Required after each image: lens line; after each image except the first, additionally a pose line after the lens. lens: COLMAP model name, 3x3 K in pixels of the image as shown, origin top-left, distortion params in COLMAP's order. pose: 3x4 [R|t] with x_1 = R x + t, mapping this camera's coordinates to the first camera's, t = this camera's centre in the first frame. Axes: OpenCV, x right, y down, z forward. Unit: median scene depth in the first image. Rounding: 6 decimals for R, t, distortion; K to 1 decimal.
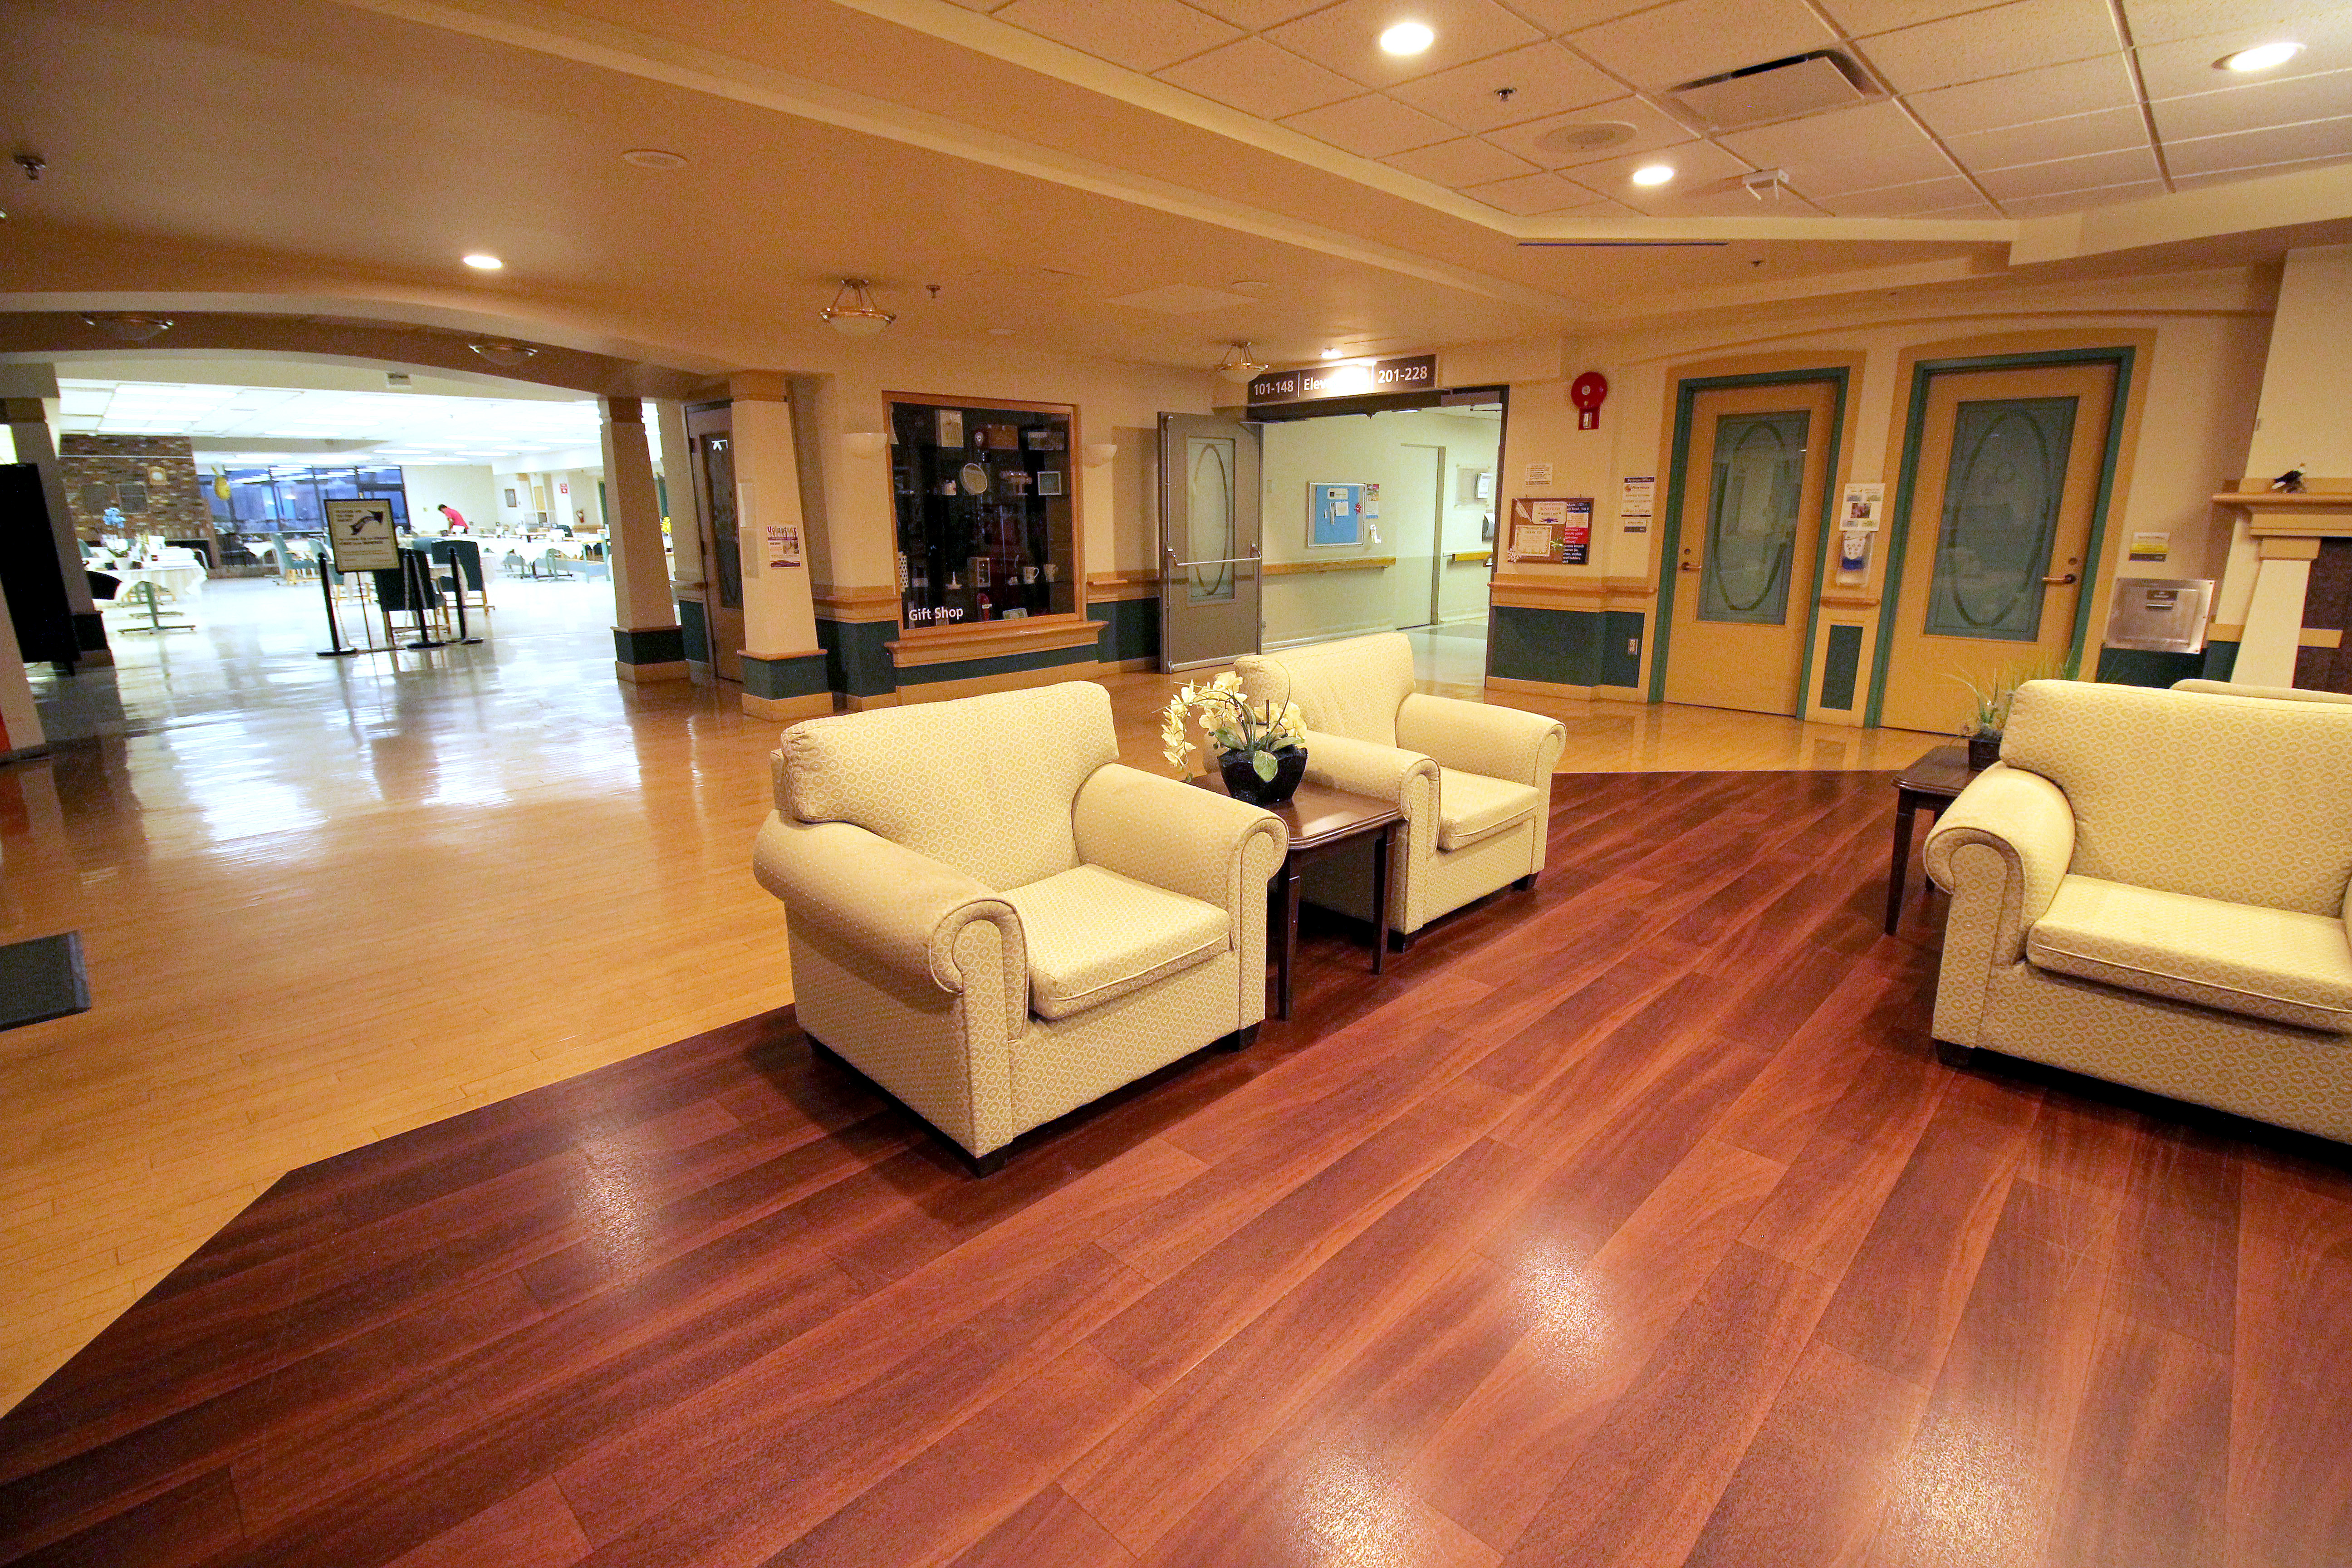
lens RADIAL K [[1088.5, 0, 1195.0], [0, 1088.5, 779.9], [0, 0, 1]] dist [-0.000063, -0.013042]
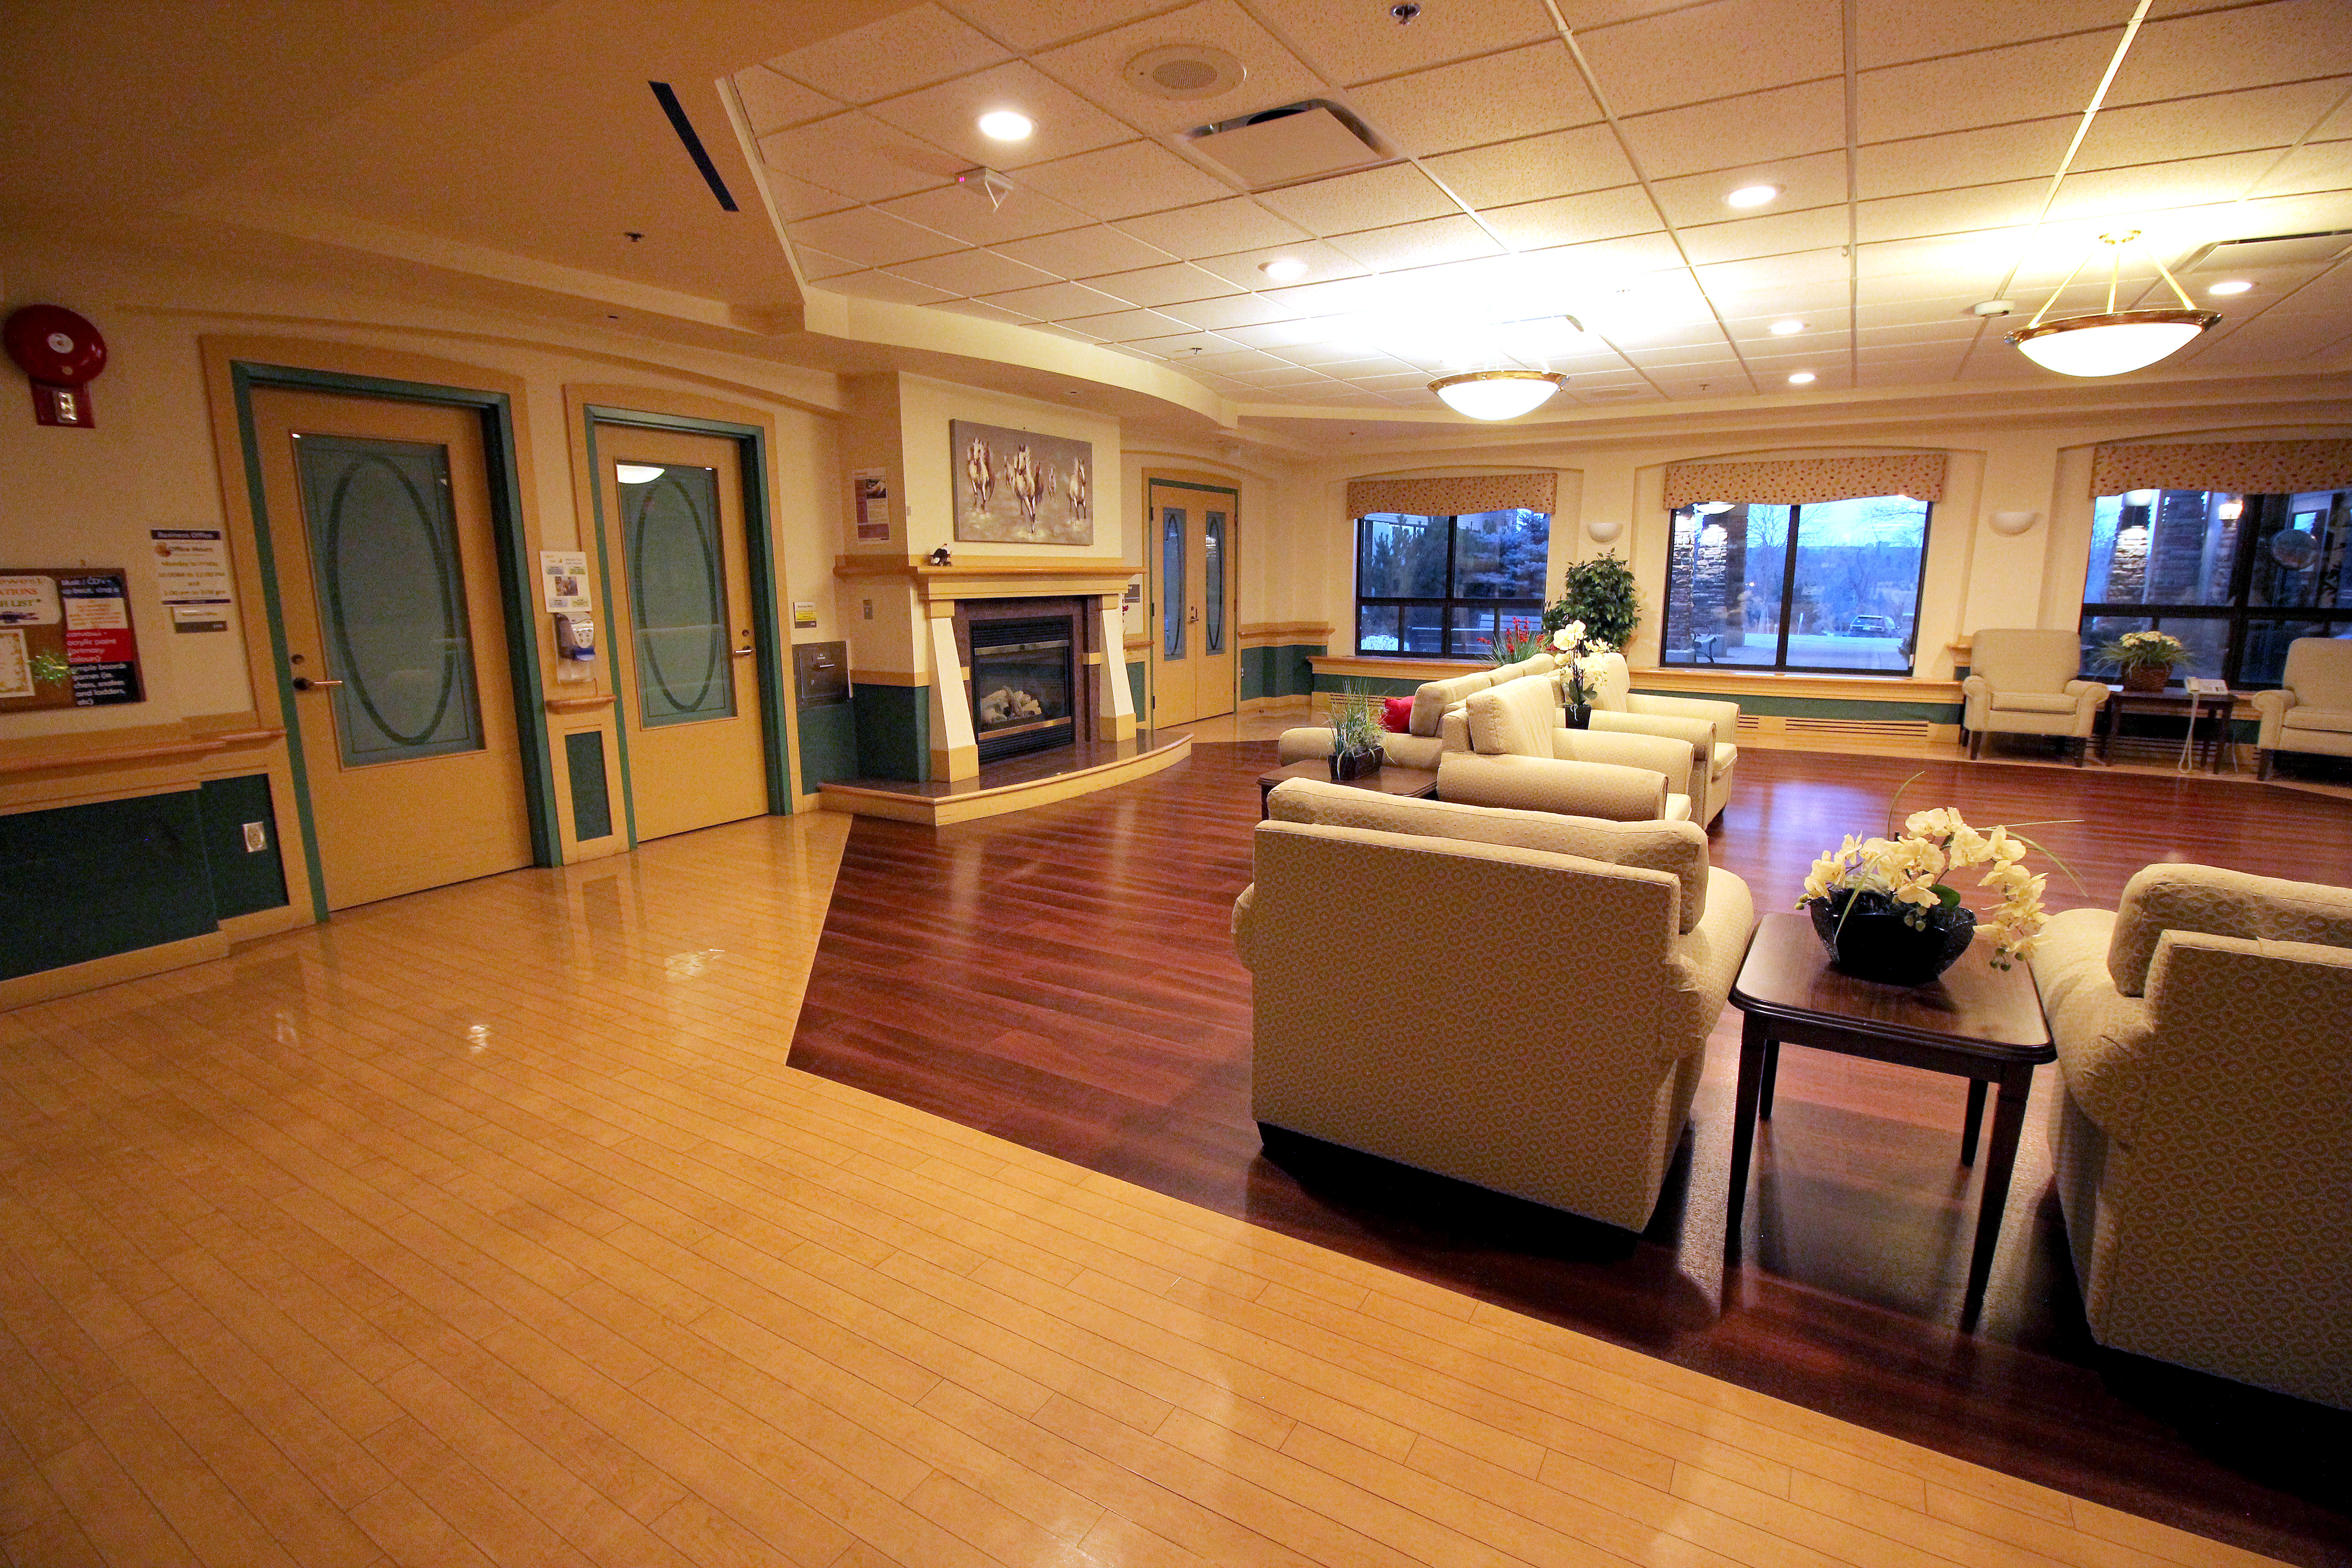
lens RADIAL K [[1088.5, 0, 1188.4], [0, 1088.5, 784.9], [0, 0, 1]] dist [-0.000063, -0.013042]
pose [[-0.220487, -0.179092, 0.958807, -0.250003], [0.242625, 0.942032, 0.231753, -0.185213], [-0.944732, 0.283729, -0.164254, 0.743530]]
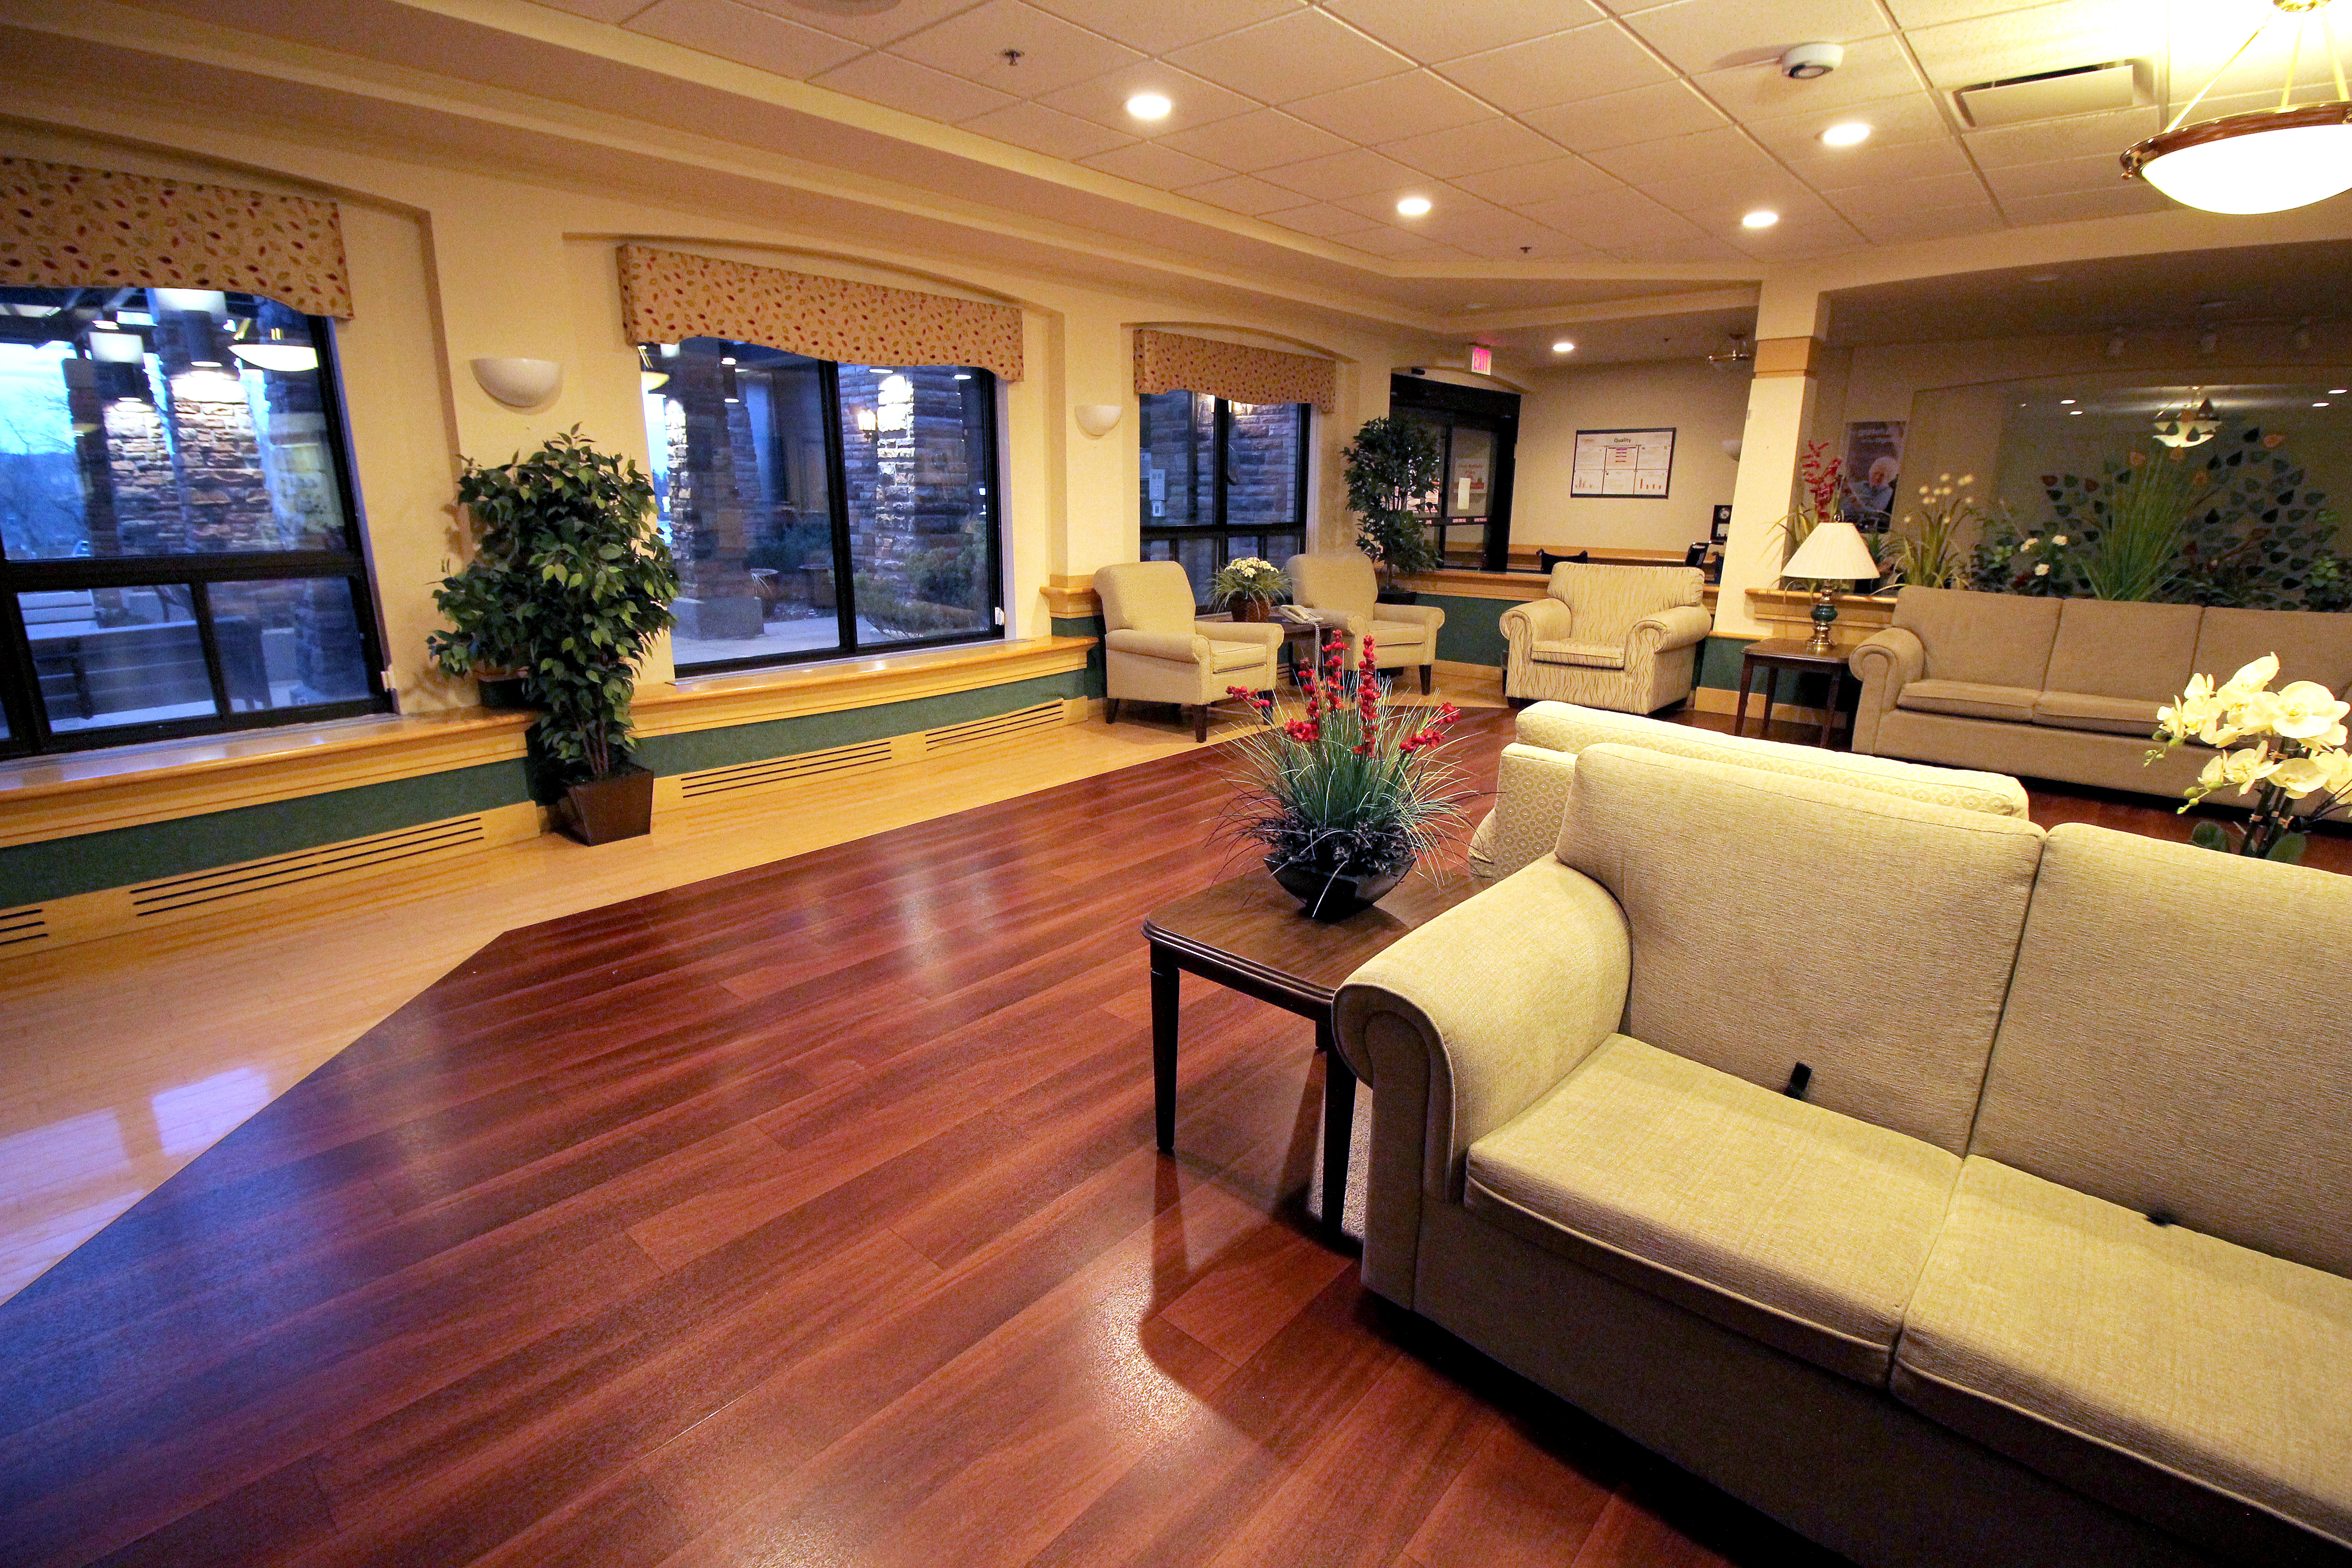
lens RADIAL K [[1088.5, 0, 1190.8], [0, 1088.5, 782.7], [0, 0, 1]] dist [-0.000063, -0.013042]
pose [[-0.998960, 0.008172, -0.044851, 0.756578], [-0.014773, 0.872688, 0.488055, -0.136299], [0.043129, 0.488210, -0.871660, 0.528460]]
